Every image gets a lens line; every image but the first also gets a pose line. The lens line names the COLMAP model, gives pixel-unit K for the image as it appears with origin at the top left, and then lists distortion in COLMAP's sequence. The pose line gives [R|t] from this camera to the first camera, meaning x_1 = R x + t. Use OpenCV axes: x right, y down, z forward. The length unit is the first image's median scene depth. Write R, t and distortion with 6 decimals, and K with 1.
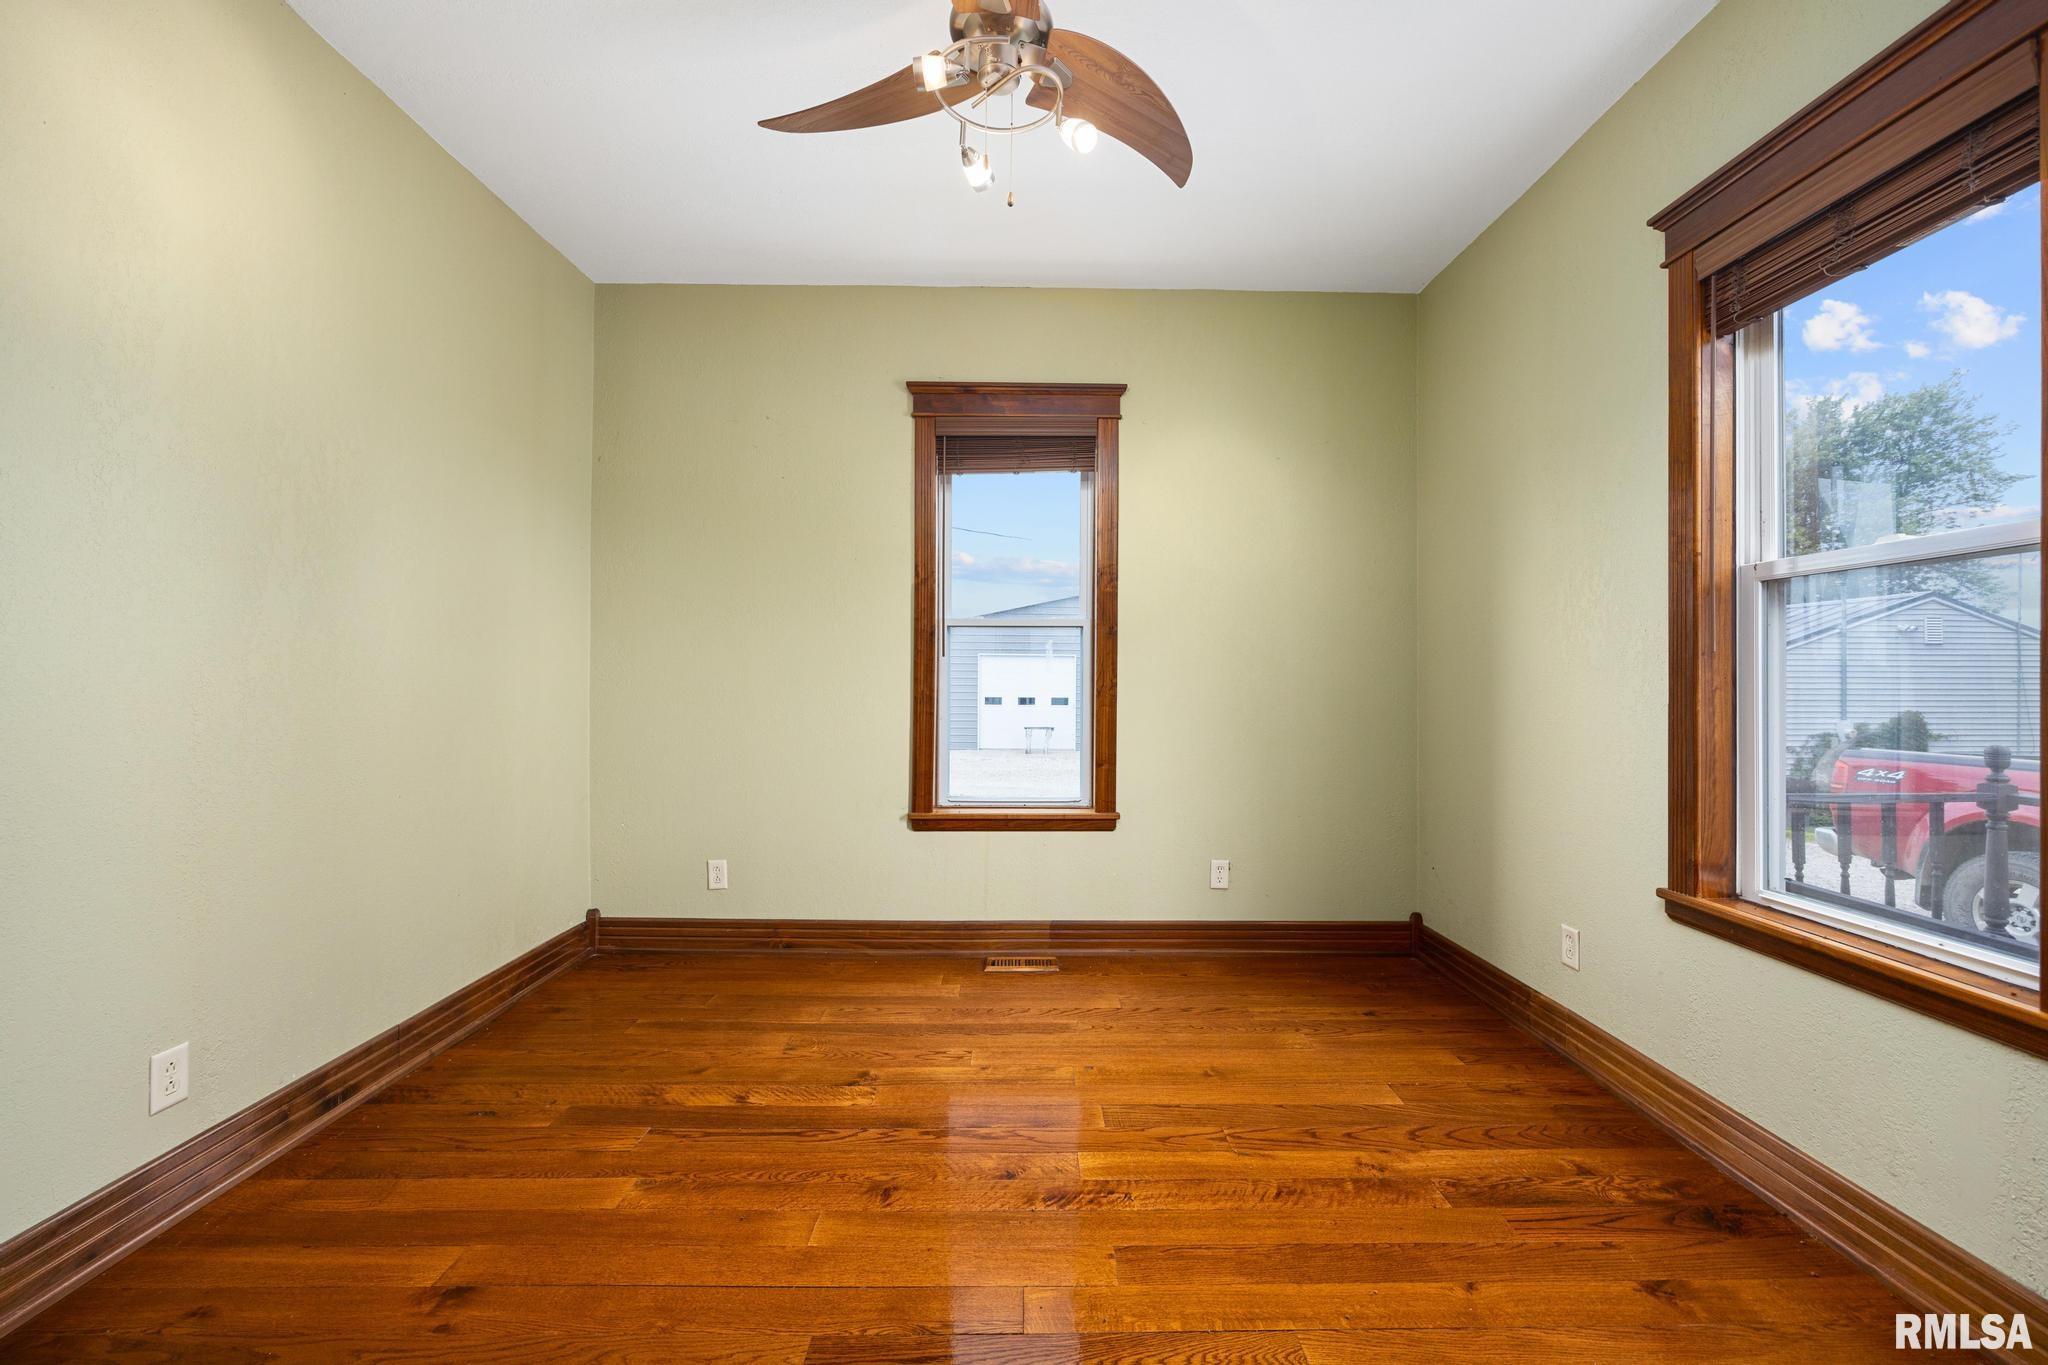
lens RADIAL K [[783.1, 0, 1033.1], [0, 783.1, 670.6], [0, 0, 1]] dist [-0.001818, -0.000083]
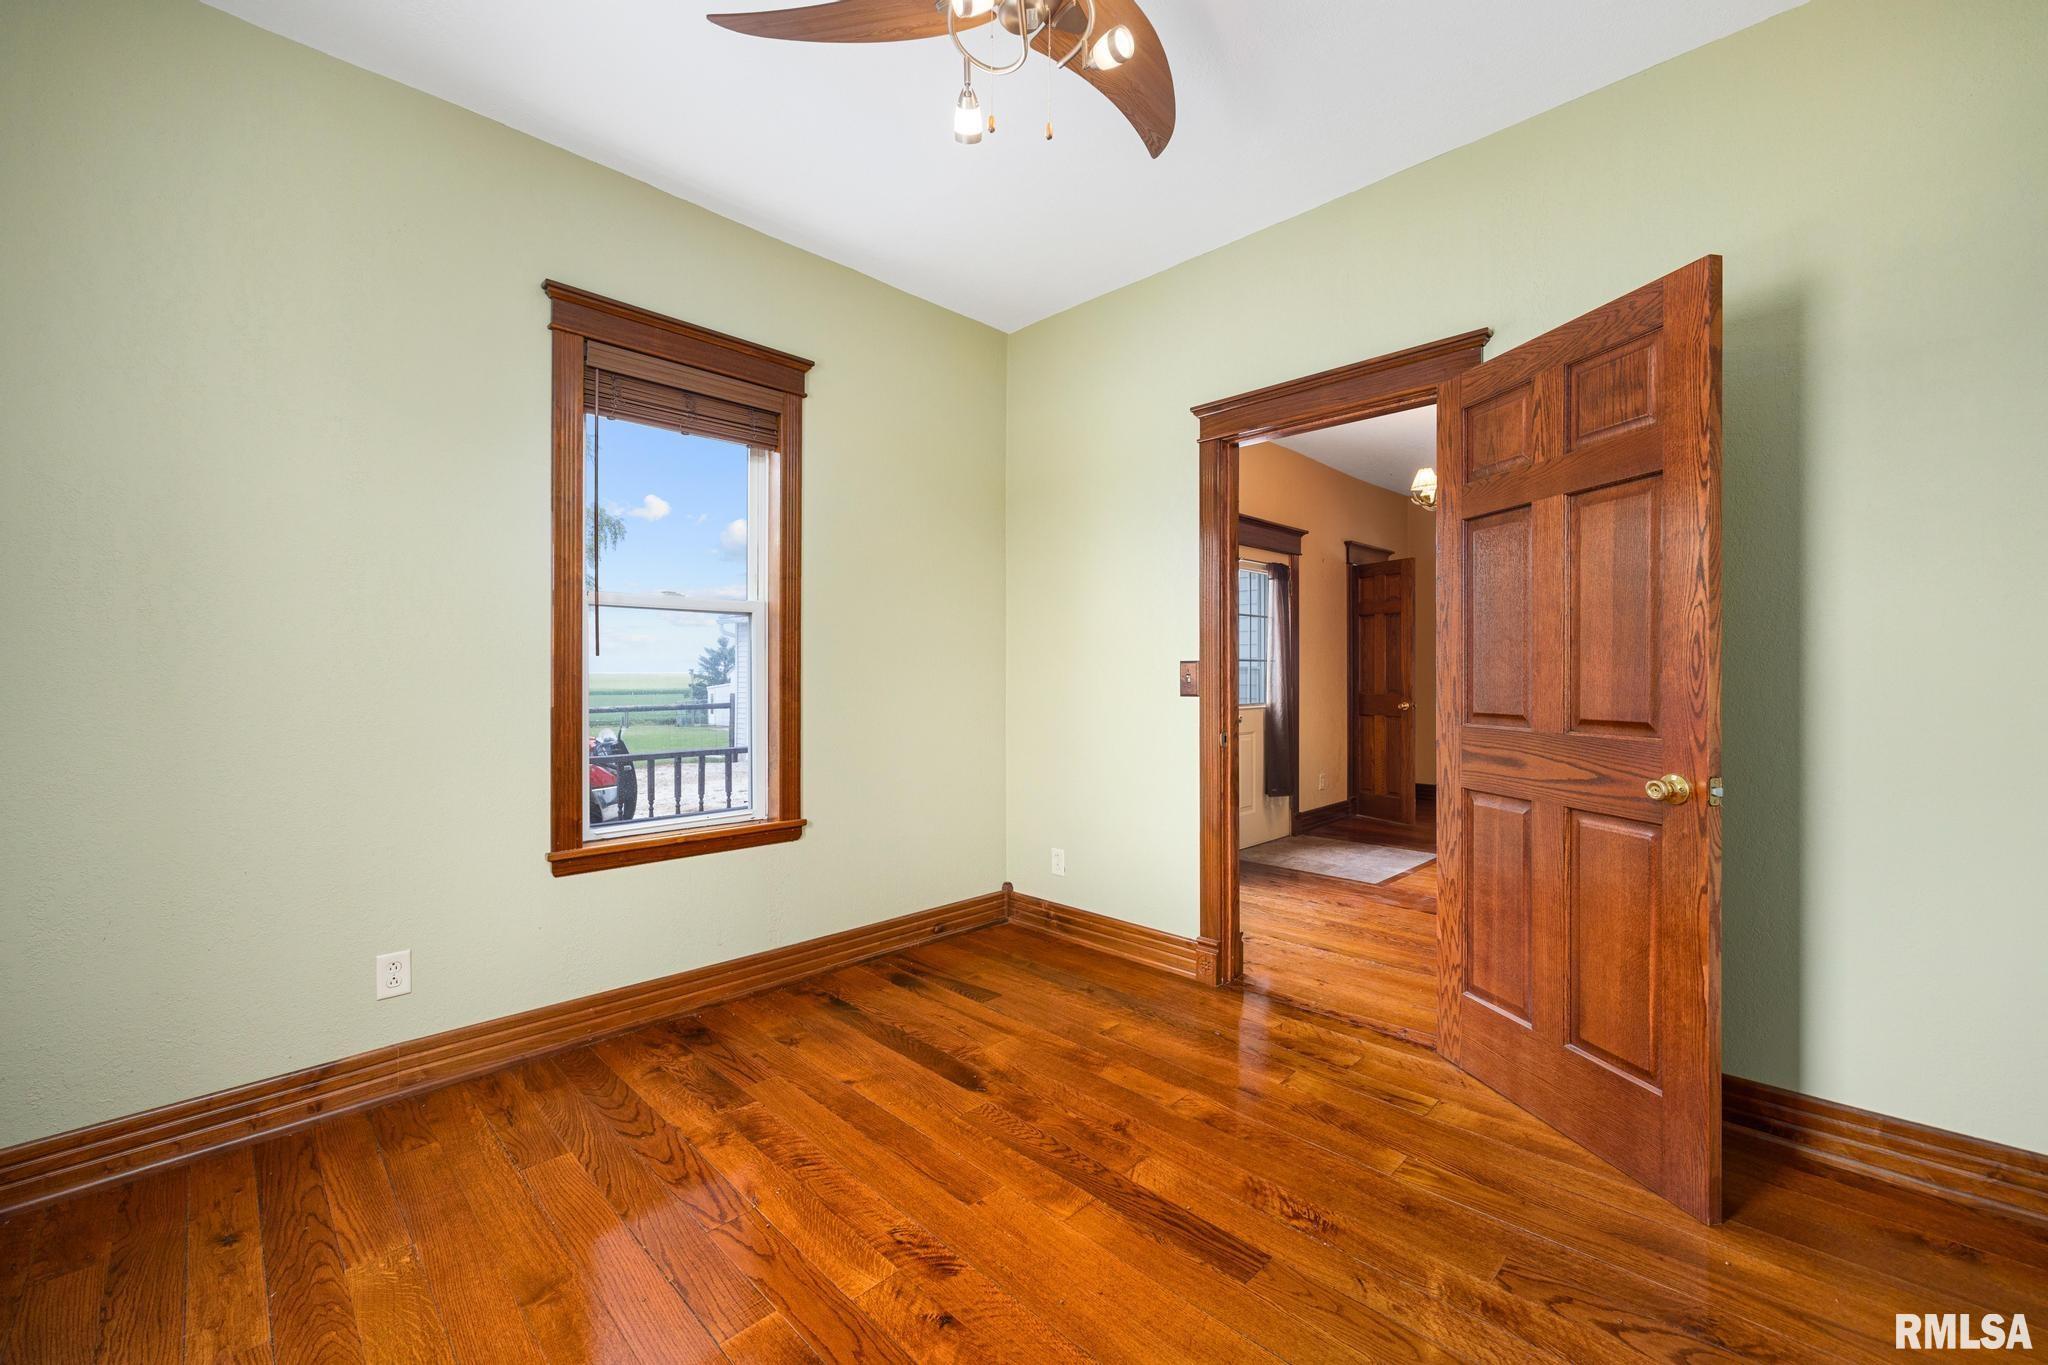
lens RADIAL K [[832.0, 0, 1035.0], [0, 832.0, 682.3], [0, 0, 1]] dist [0.000567, 0.000038]
pose [[-0.695154, -0.007408, 0.718823, -0.669505], [-0.007913, 0.999965, 0.002653, 0.010439], [-0.718817, -0.003844, -0.695188, 1.491197]]
